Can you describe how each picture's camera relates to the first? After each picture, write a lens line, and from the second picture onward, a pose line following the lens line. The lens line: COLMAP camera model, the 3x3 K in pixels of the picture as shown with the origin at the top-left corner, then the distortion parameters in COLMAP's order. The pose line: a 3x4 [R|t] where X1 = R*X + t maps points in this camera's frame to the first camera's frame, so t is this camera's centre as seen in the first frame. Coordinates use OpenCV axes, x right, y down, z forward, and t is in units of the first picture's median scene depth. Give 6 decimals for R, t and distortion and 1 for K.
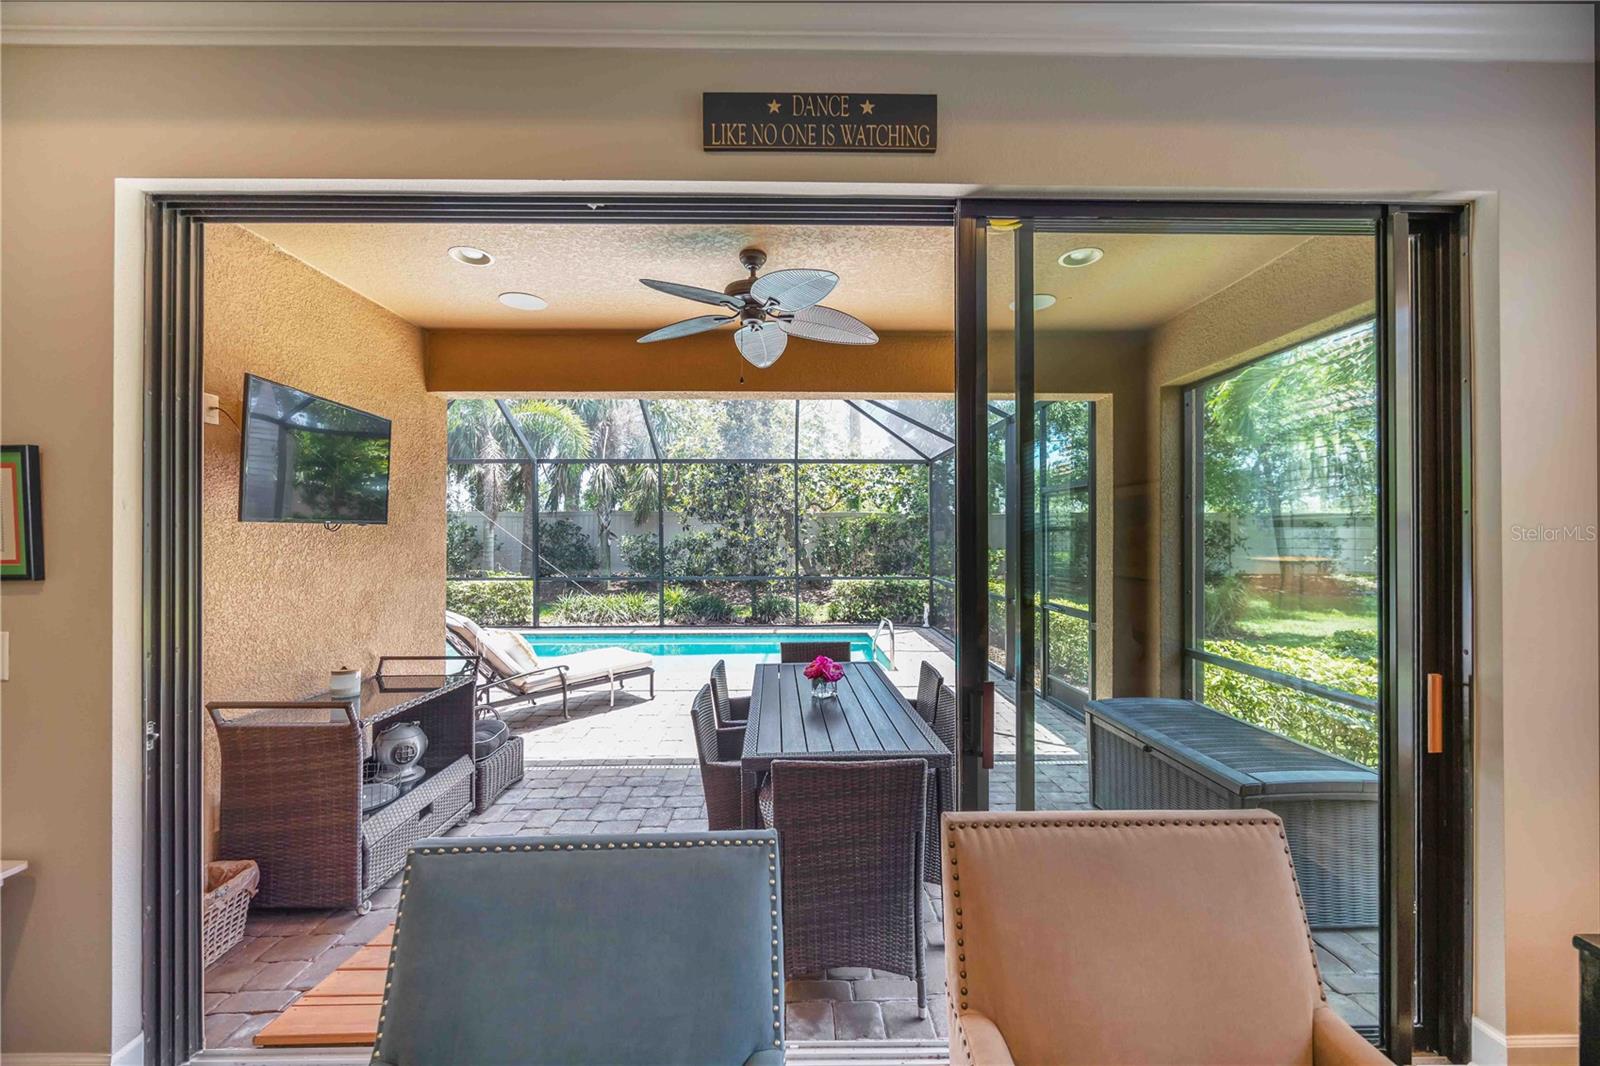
lens RADIAL K [[628.6, 0, 813.1], [0, 628.6, 534.4], [0, 0, 1]] dist [-0.002064, -0.000568]
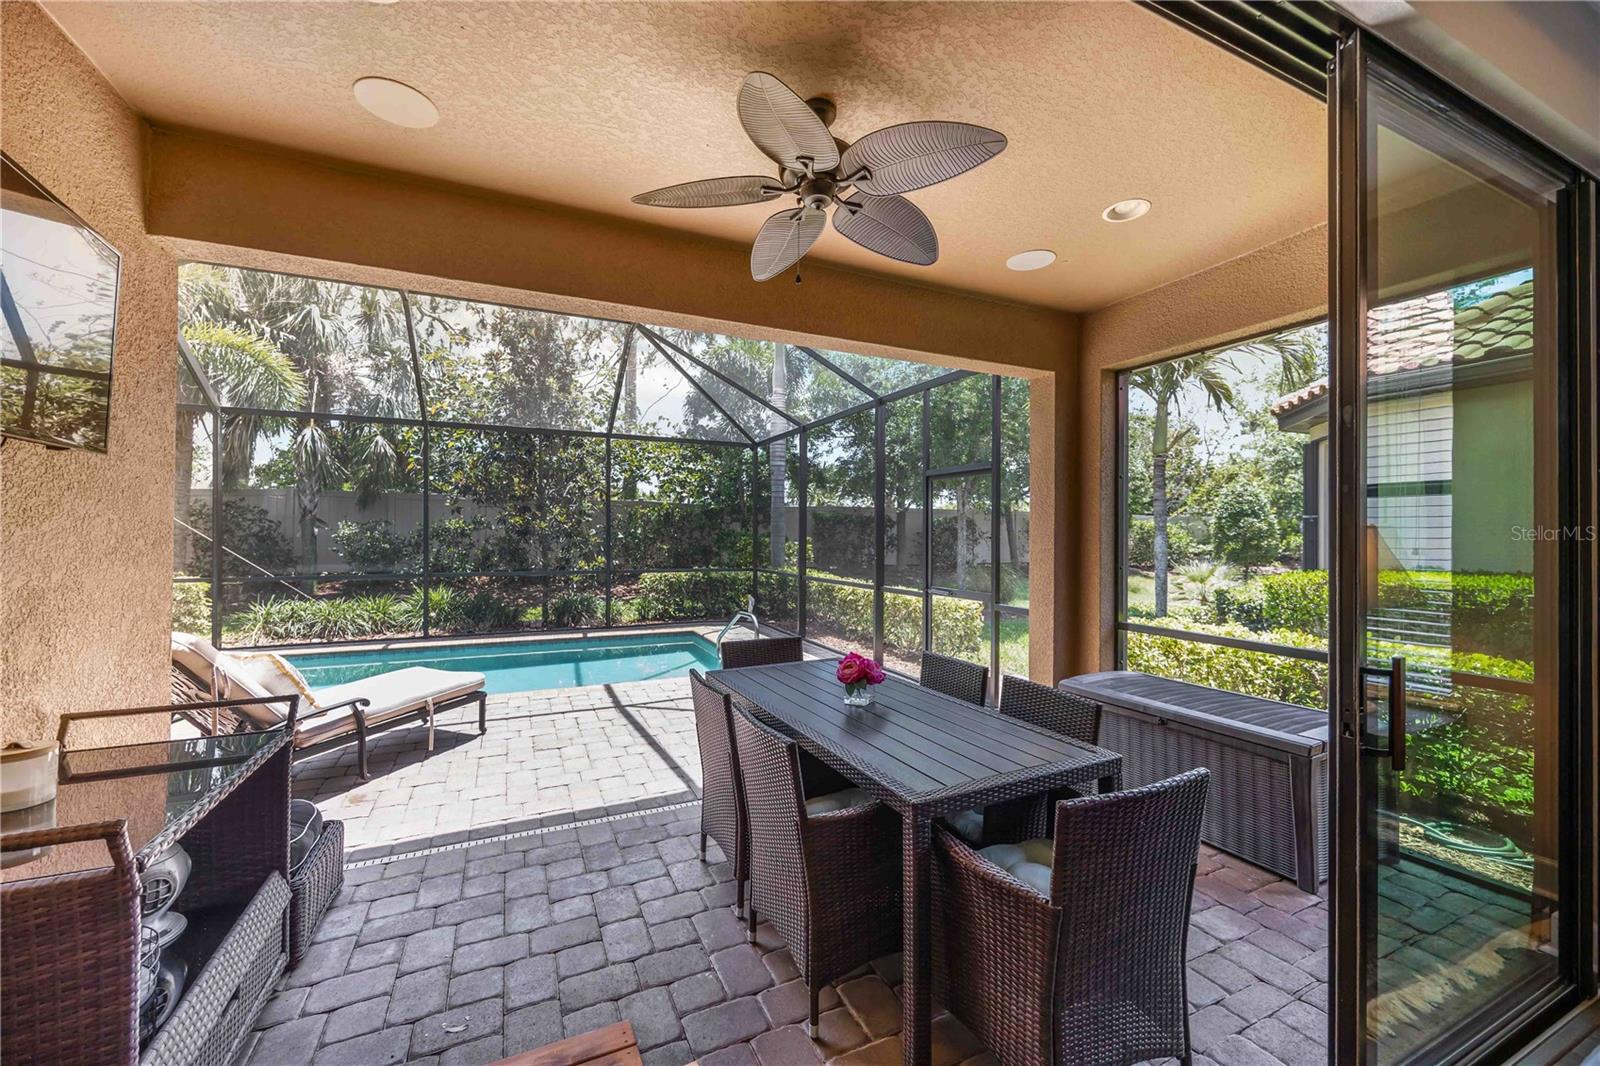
lens RADIAL K [[628.6, 0, 811.4], [0, 628.6, 530.1], [0, 0, 1]] dist [-0.002064, -0.000568]
pose [[0.916513, 0.007810, 0.399929, -0.115553], [-0.006513, 0.999968, -0.004603, 0.014516], [-0.399952, 0.001614, 0.916535, 0.098794]]
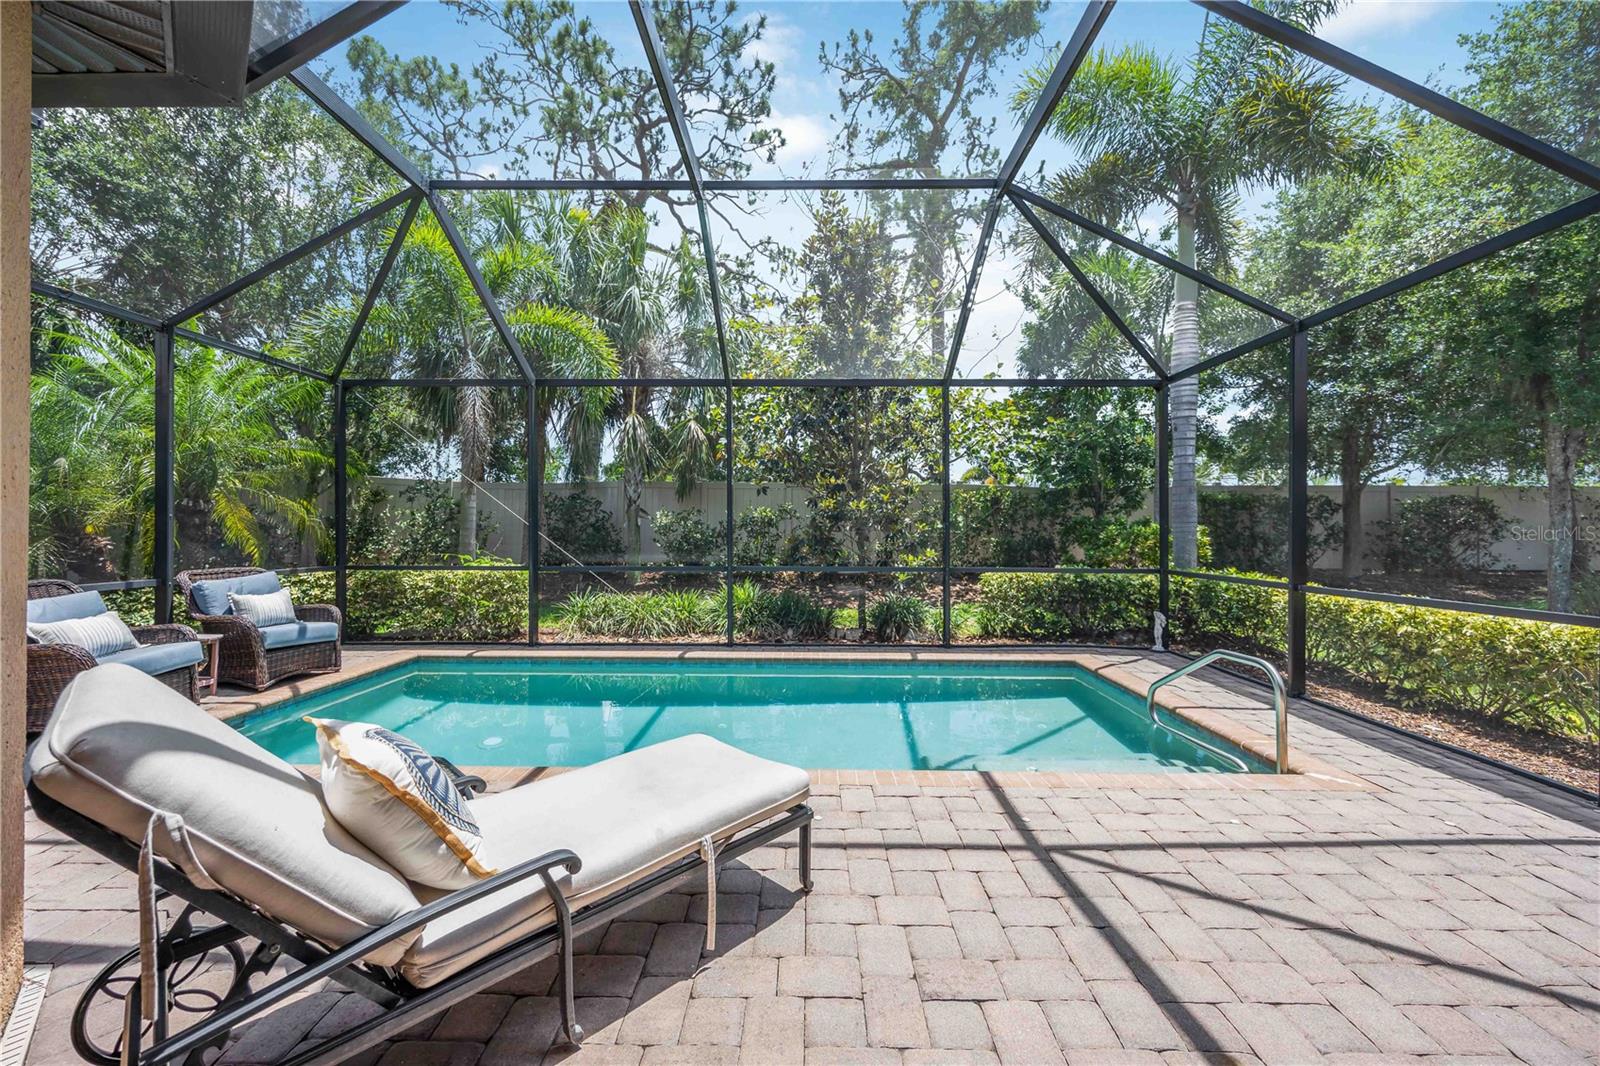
lens RADIAL K [[638.2, 0, 802.8], [0, 638.2, 526.7], [0, 0, 1]] dist [0.006112, -0.000612]
pose [[0.999044, 0.003555, -0.043579, -0.140584], [-0.003748, 0.999983, -0.004354, 0.030600], [0.043563, 0.004513, 0.999040, 0.363683]]
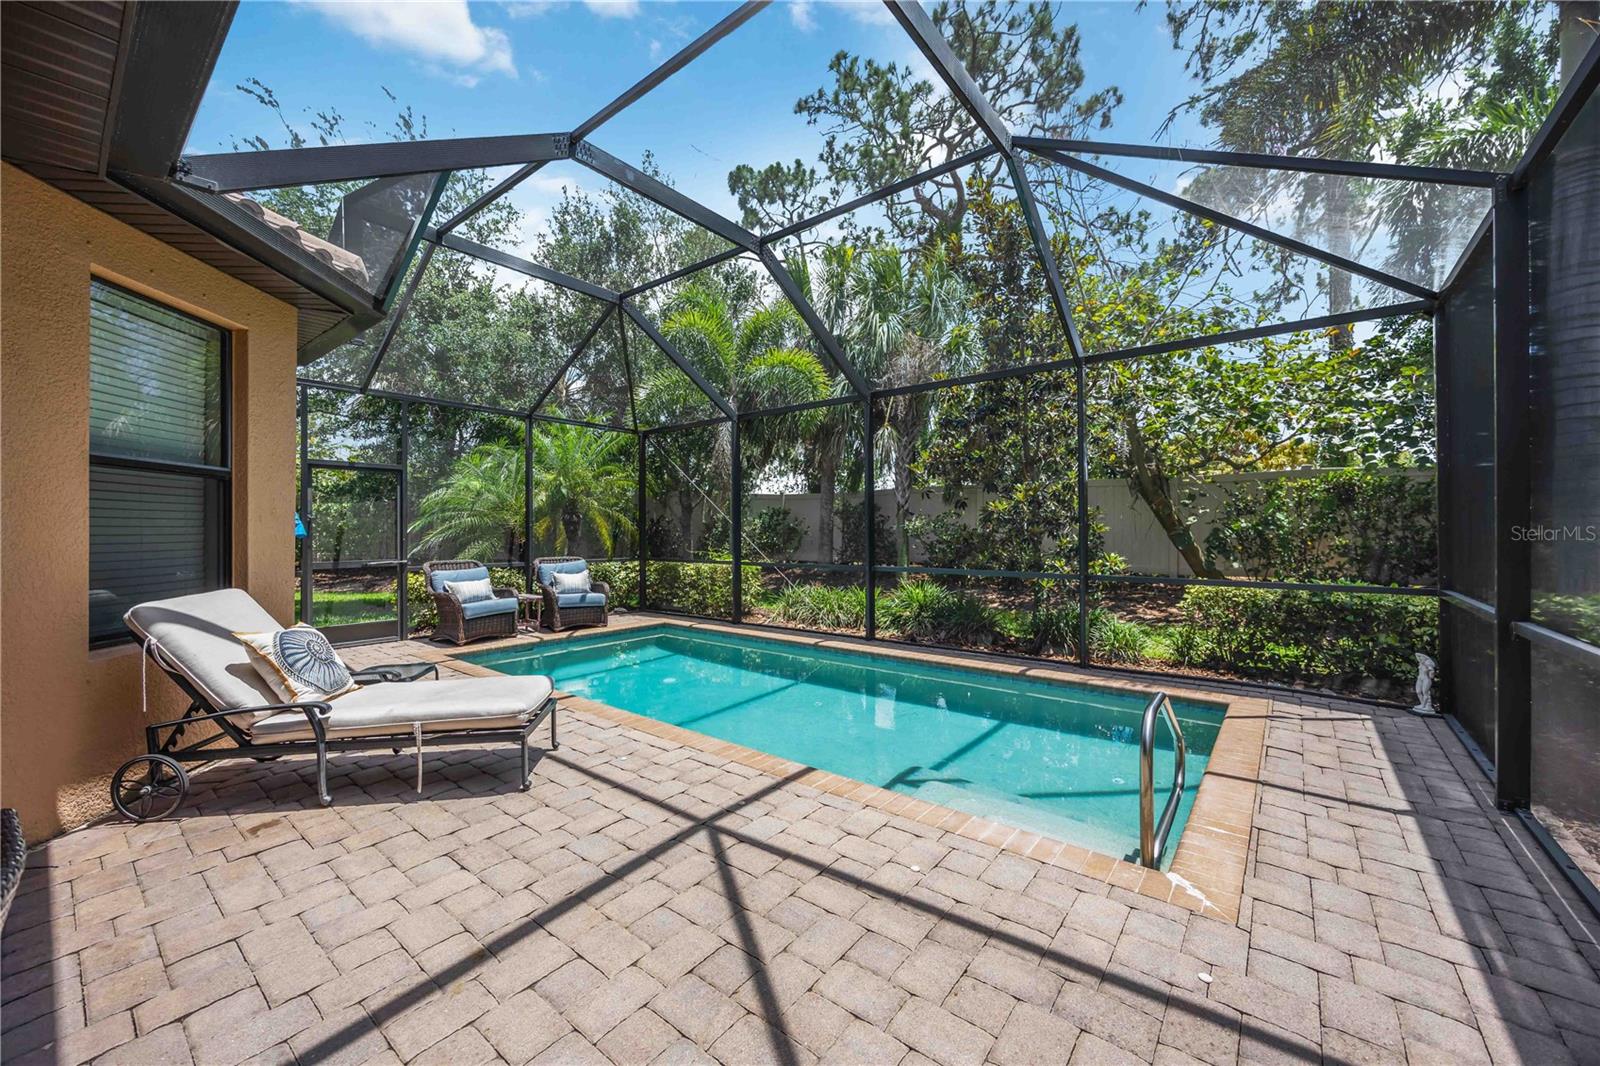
lens RADIAL K [[628.6, 0, 804.1], [0, 628.6, 525.1], [0, 0, 1]] dist [-0.002064, -0.000568]
pose [[0.755477, -0.007835, -0.655129, 0.145370], [0.002047, 0.999952, -0.009599, 0.030461], [0.655172, 0.005910, 0.755456, 0.441527]]
